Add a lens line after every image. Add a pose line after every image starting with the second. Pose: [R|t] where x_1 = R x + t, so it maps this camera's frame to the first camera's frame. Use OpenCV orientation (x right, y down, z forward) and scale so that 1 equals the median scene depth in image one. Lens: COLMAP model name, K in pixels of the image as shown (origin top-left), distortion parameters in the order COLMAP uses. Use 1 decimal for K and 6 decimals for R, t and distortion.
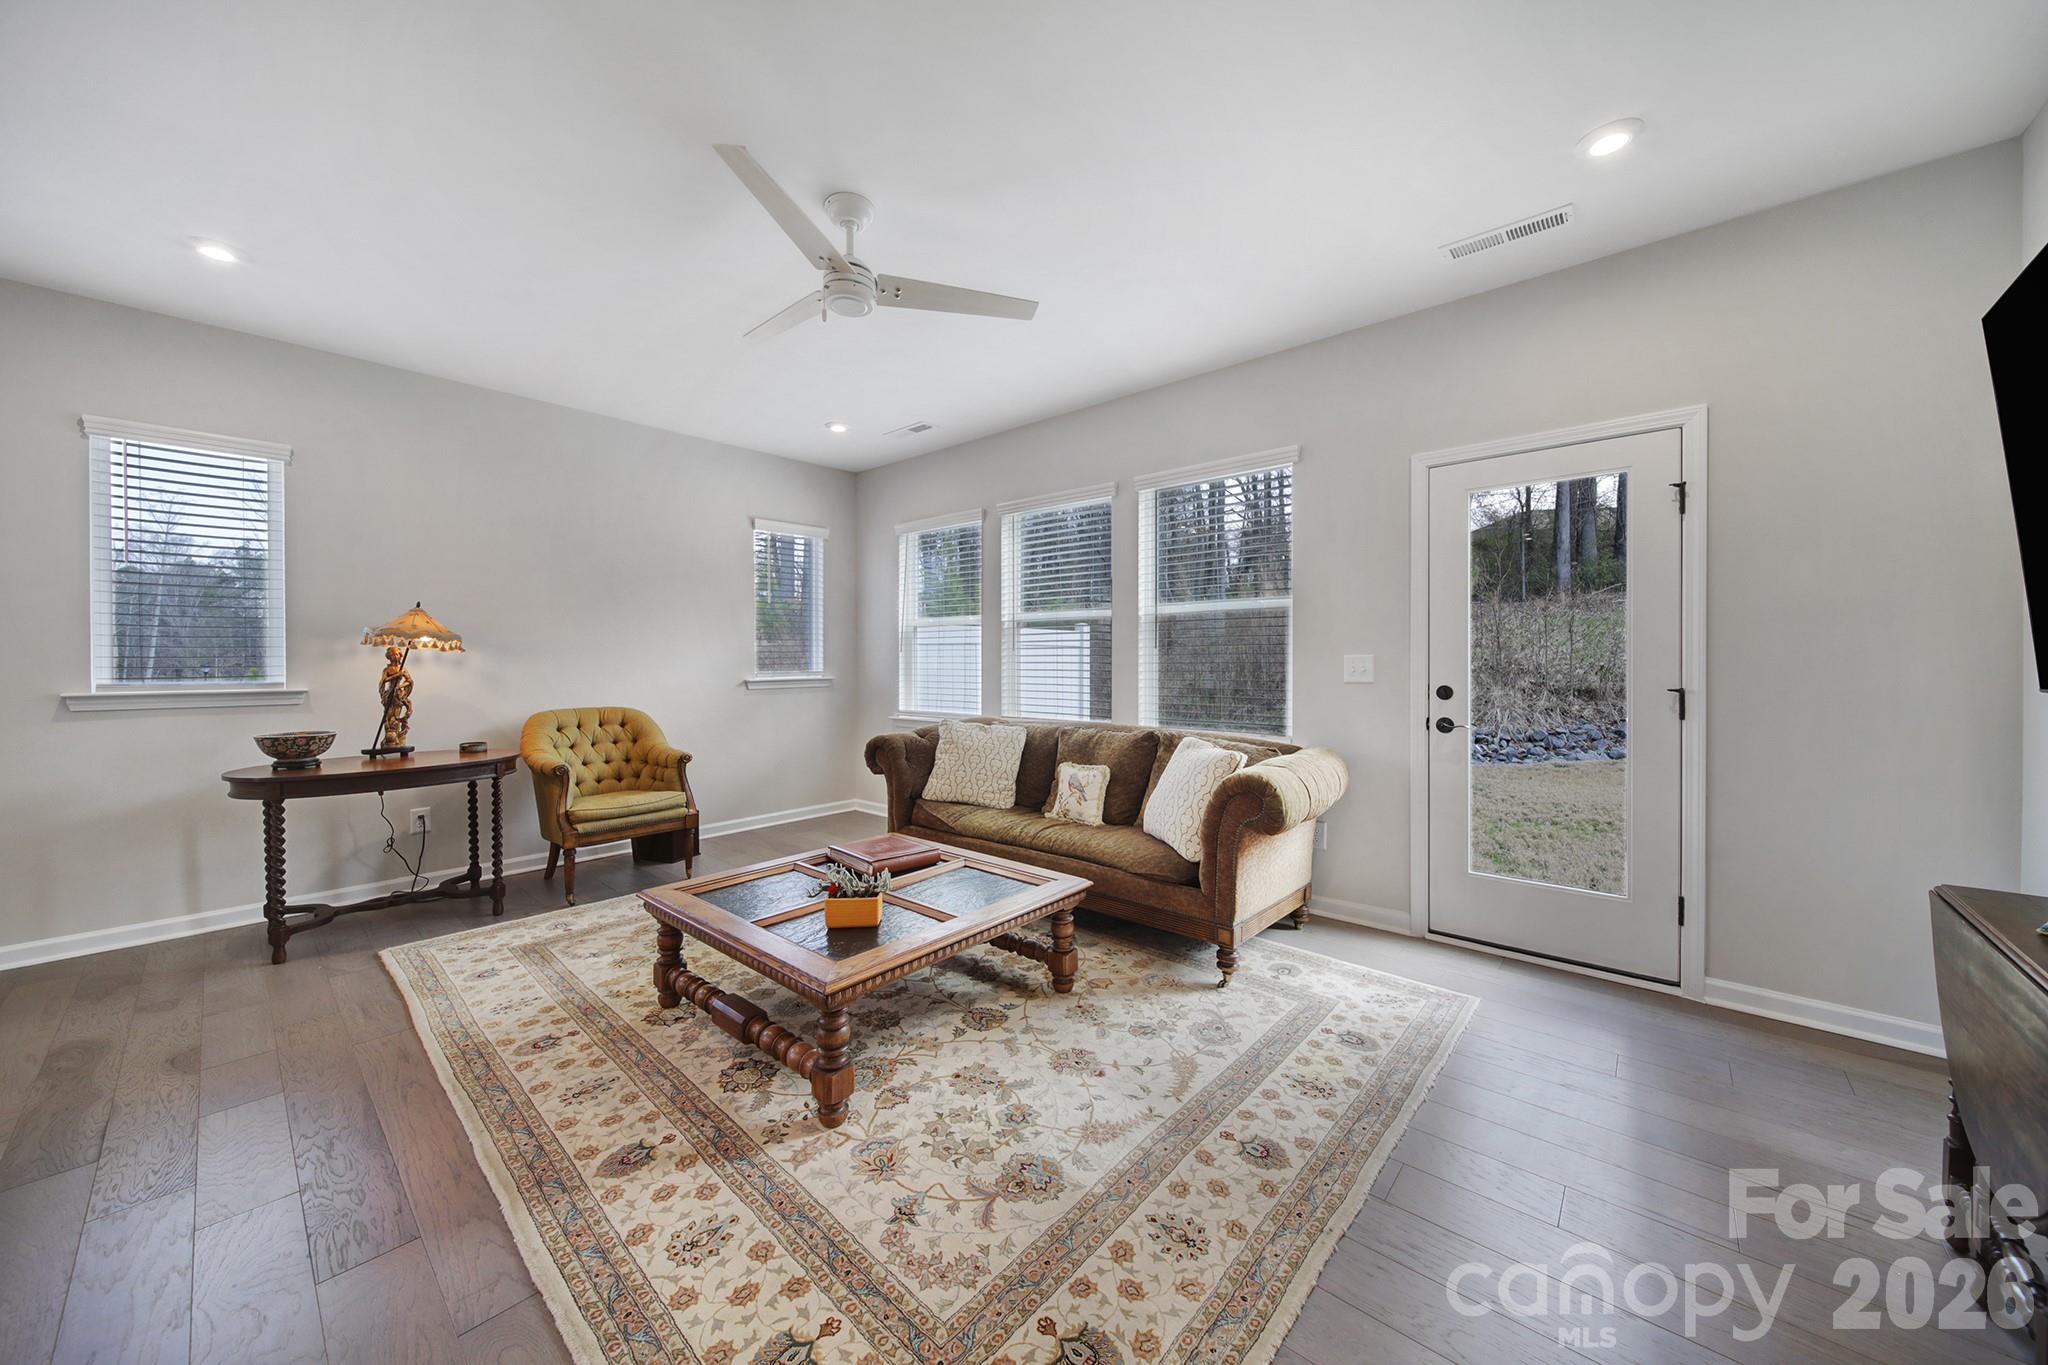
lens RADIAL K [[716.7, 0, 1014.8], [0, 716.7, 669.1], [0, 0, 1]] dist [0.000128, -0.002388]
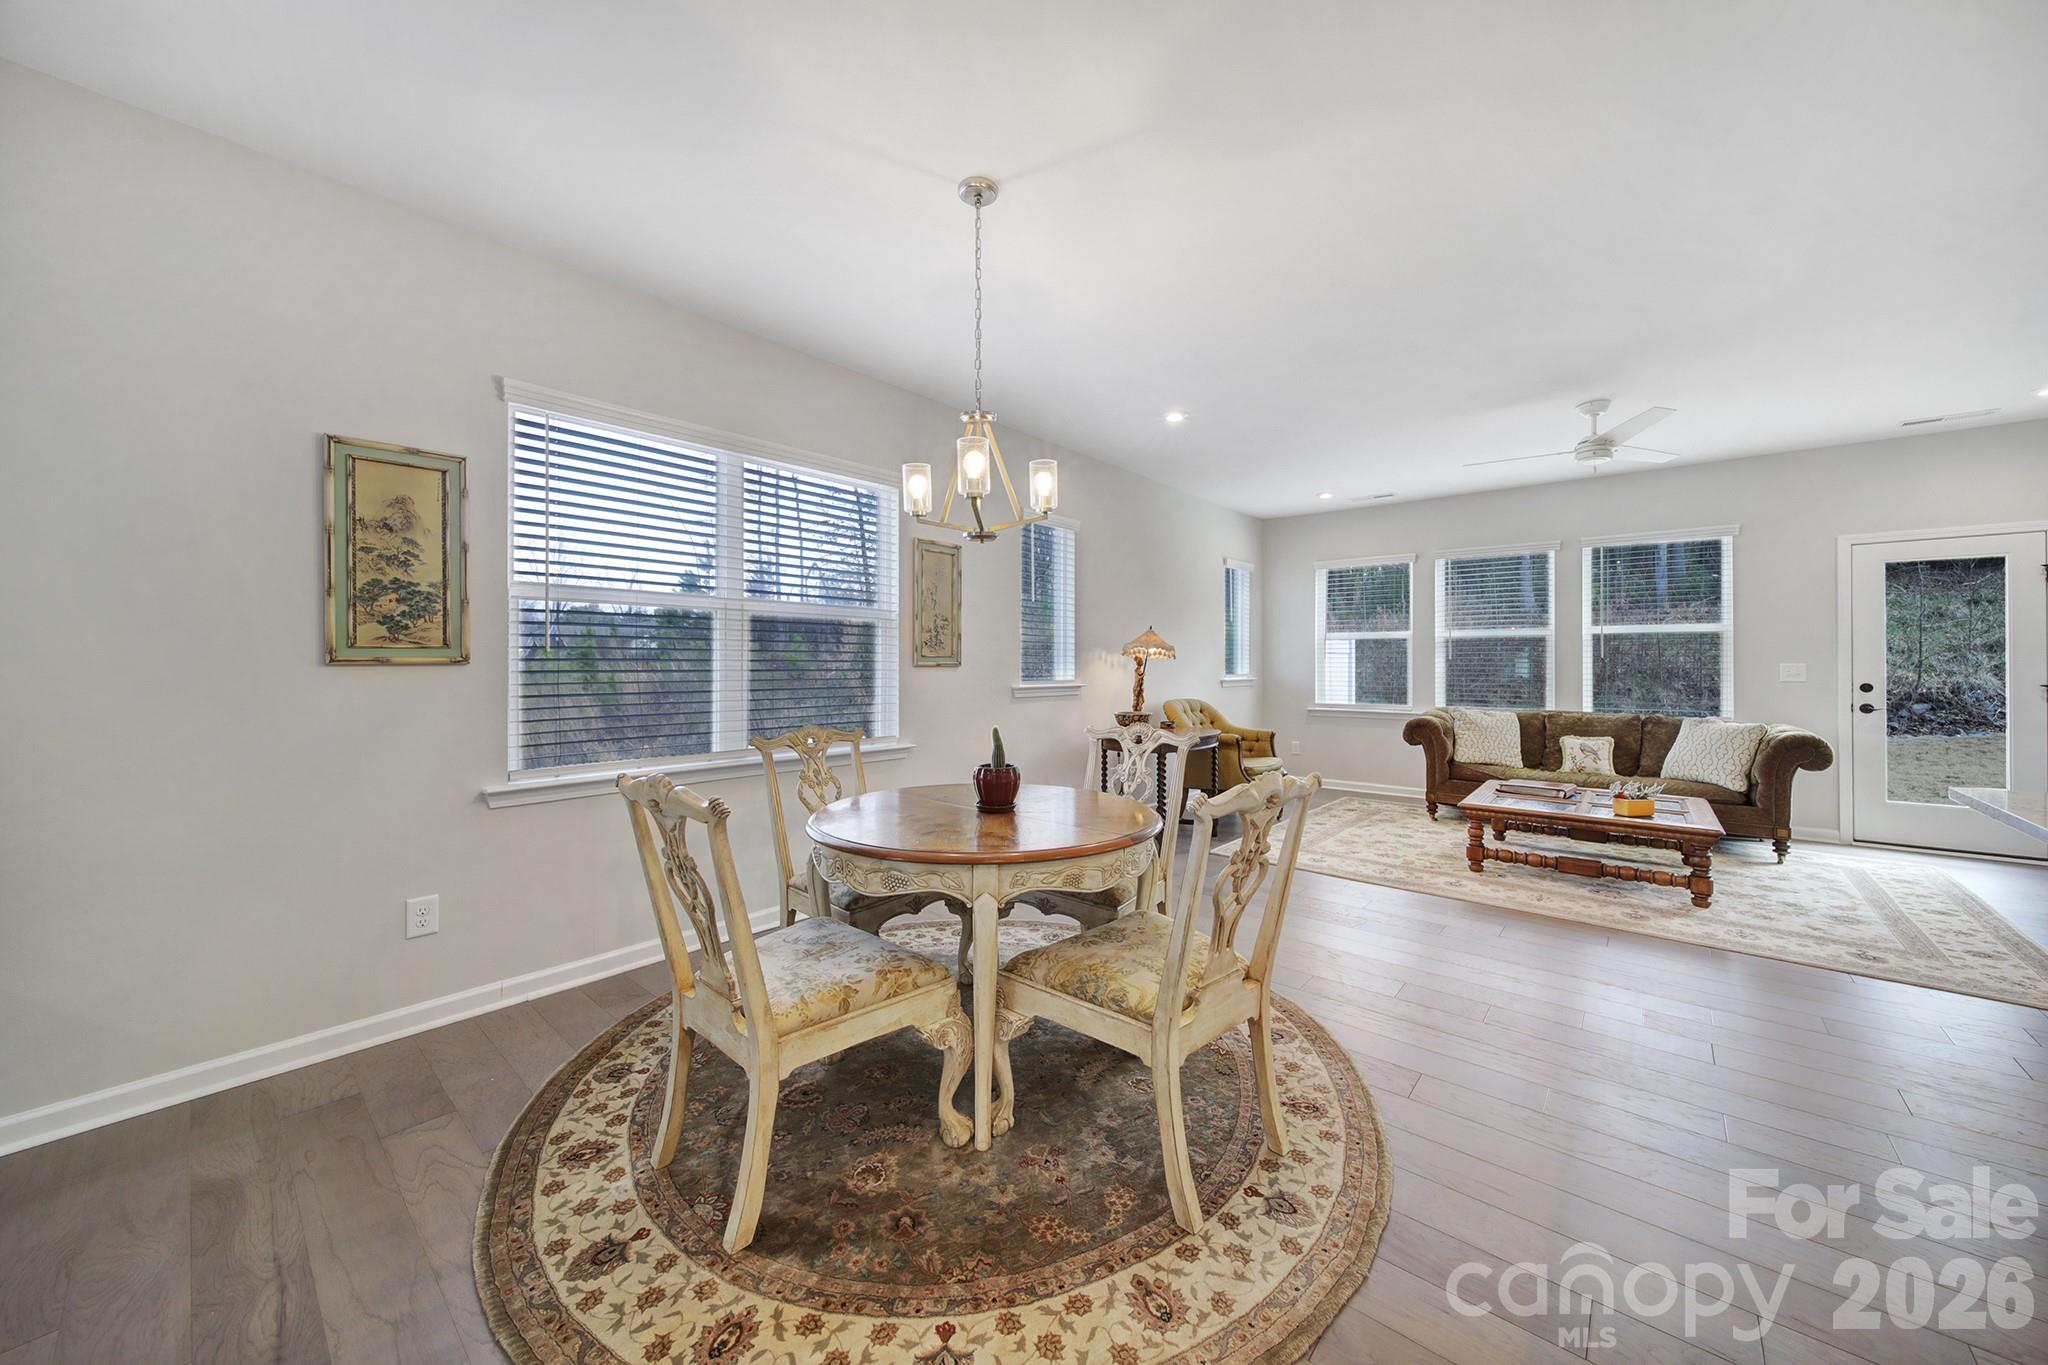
lens RADIAL K [[729.0, 0, 1027.6], [0, 729.0, 672.4], [0, 0, 1]] dist [-0.001407, -0.000463]
pose [[0.999719, 0.004383, 0.023295, -1.175369], [-0.004445, 0.999987, 0.002646, 0.002597], [-0.023283, -0.002749, 0.999725, -0.507301]]
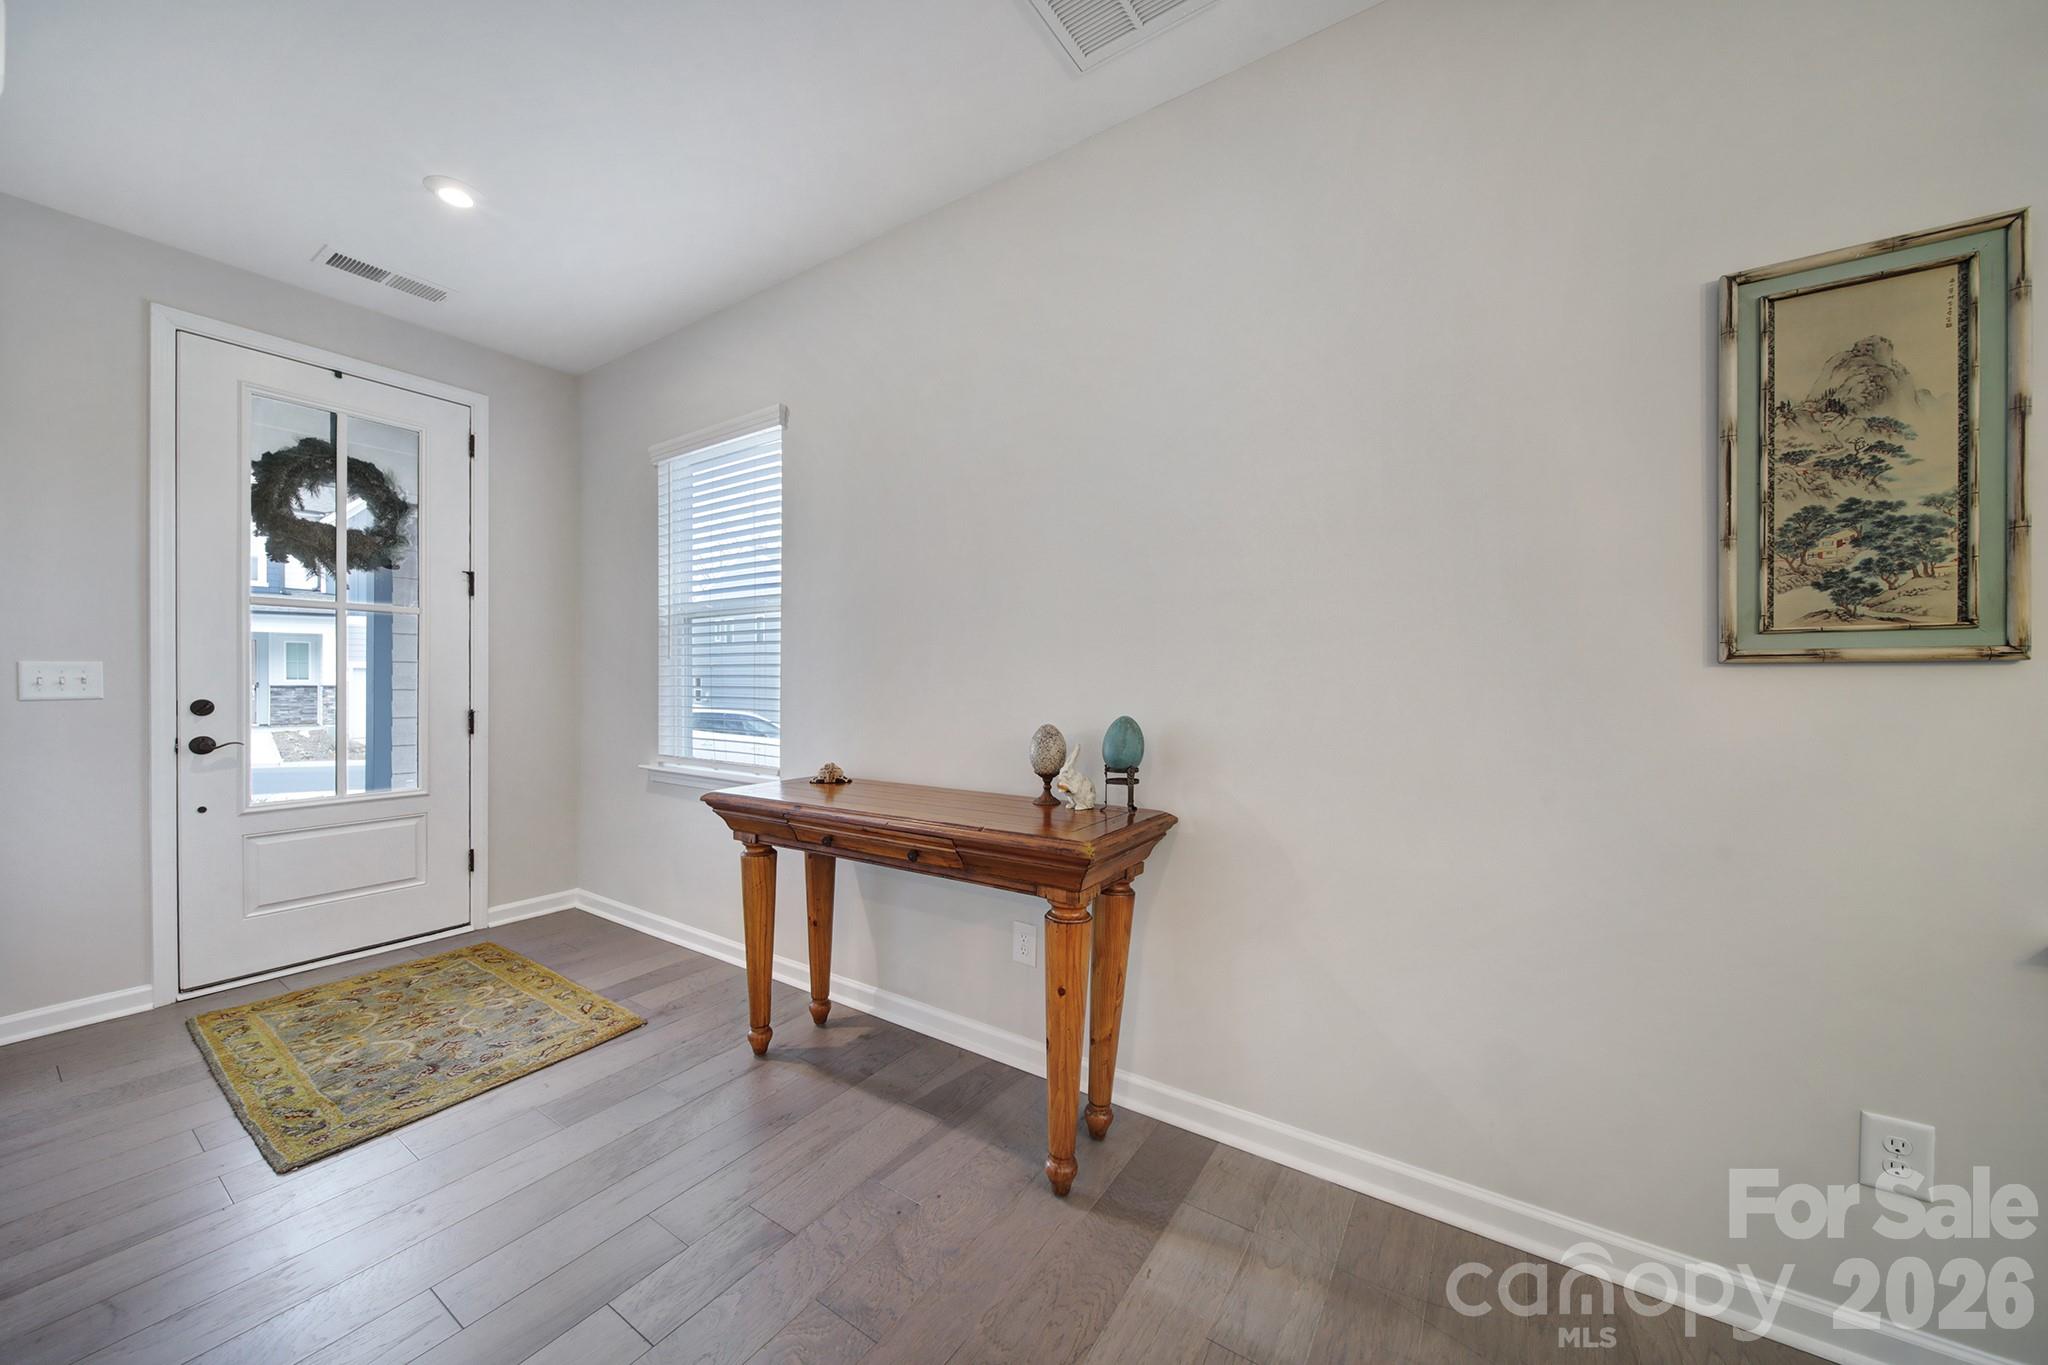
lens RADIAL K [[715.2, 0, 1017.5], [0, 715.2, 678.4], [0, 0, 1]] dist [0.000513, -0.002342]
pose [[0.138486, 0.004862, -0.990353, -1.462542], [-0.013144, 0.999909, 0.003071, 0.012009], [0.990277, 0.012592, 0.138537, -0.265735]]
